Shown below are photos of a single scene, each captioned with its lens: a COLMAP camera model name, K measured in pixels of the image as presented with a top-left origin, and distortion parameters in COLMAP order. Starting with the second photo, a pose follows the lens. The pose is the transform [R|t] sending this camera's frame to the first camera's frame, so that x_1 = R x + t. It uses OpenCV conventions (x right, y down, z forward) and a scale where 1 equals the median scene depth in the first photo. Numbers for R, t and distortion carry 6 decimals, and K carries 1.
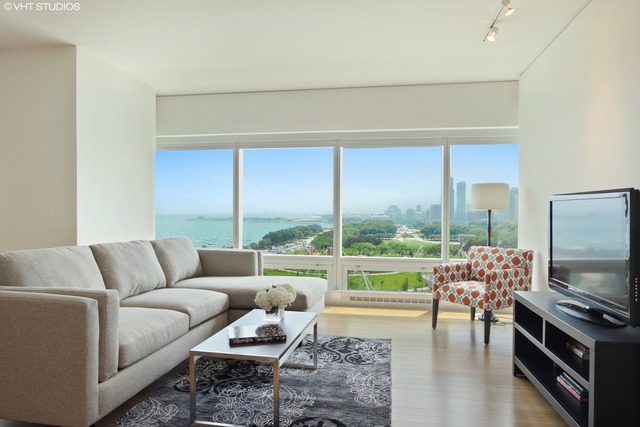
lens RADIAL K [[426.1, 0, 318.4], [0, 426.1, 216.4], [0, 0, 1]] dist [-0.007062, -0.001313]
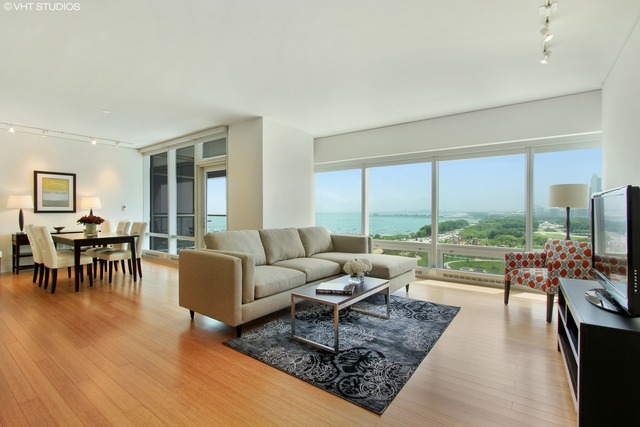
lens RADIAL K [[298.4, 0, 320.0], [0, 298.4, 213.5], [0, 0, 1]] dist [-0.007959, -0.000032]
pose [[0.898859, -0.003033, -0.438228, 0.213429], [0.002548, 0.999995, -0.001693, 0.001475], [0.438231, 0.000405, 0.898862, -0.008189]]
